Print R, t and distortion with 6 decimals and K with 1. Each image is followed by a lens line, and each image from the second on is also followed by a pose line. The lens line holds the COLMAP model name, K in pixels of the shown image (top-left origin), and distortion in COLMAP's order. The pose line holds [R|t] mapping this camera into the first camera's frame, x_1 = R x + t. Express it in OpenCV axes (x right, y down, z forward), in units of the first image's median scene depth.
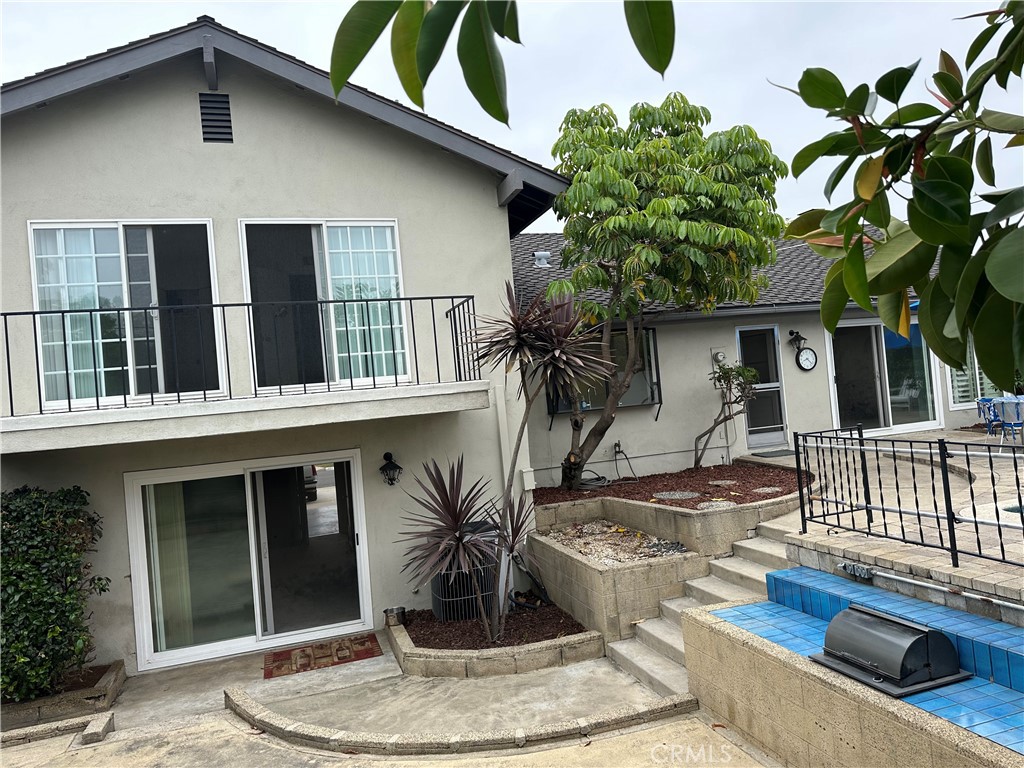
lens RADIAL K [[712.4, 0, 507.6], [0, 712.4, 384.3], [0, 0, 1]] dist [0.097084, -0.117813]
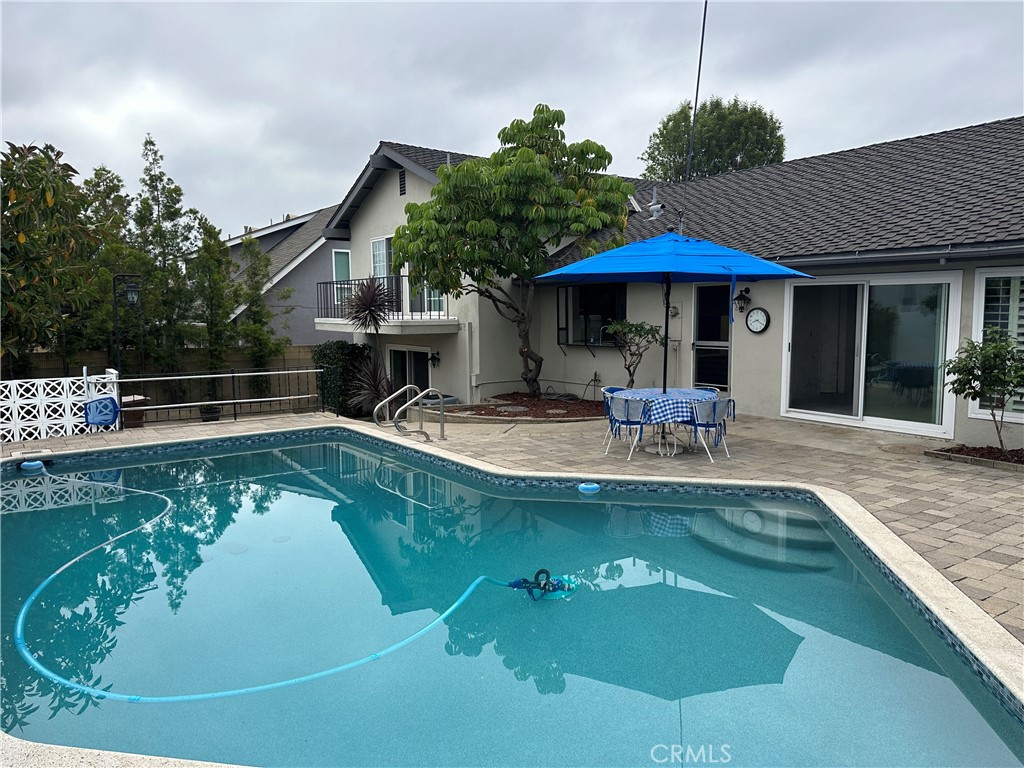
lens RADIAL K [[712.4, 0, 507.6], [0, 712.4, 384.3], [0, 0, 1]] dist [0.097084, -0.117813]
pose [[0.306853, 0.185389, -0.933527, 1.486774], [-0.000523, 0.980878, 0.194621, -0.167409], [0.951757, -0.059231, 0.301082, 0.524336]]
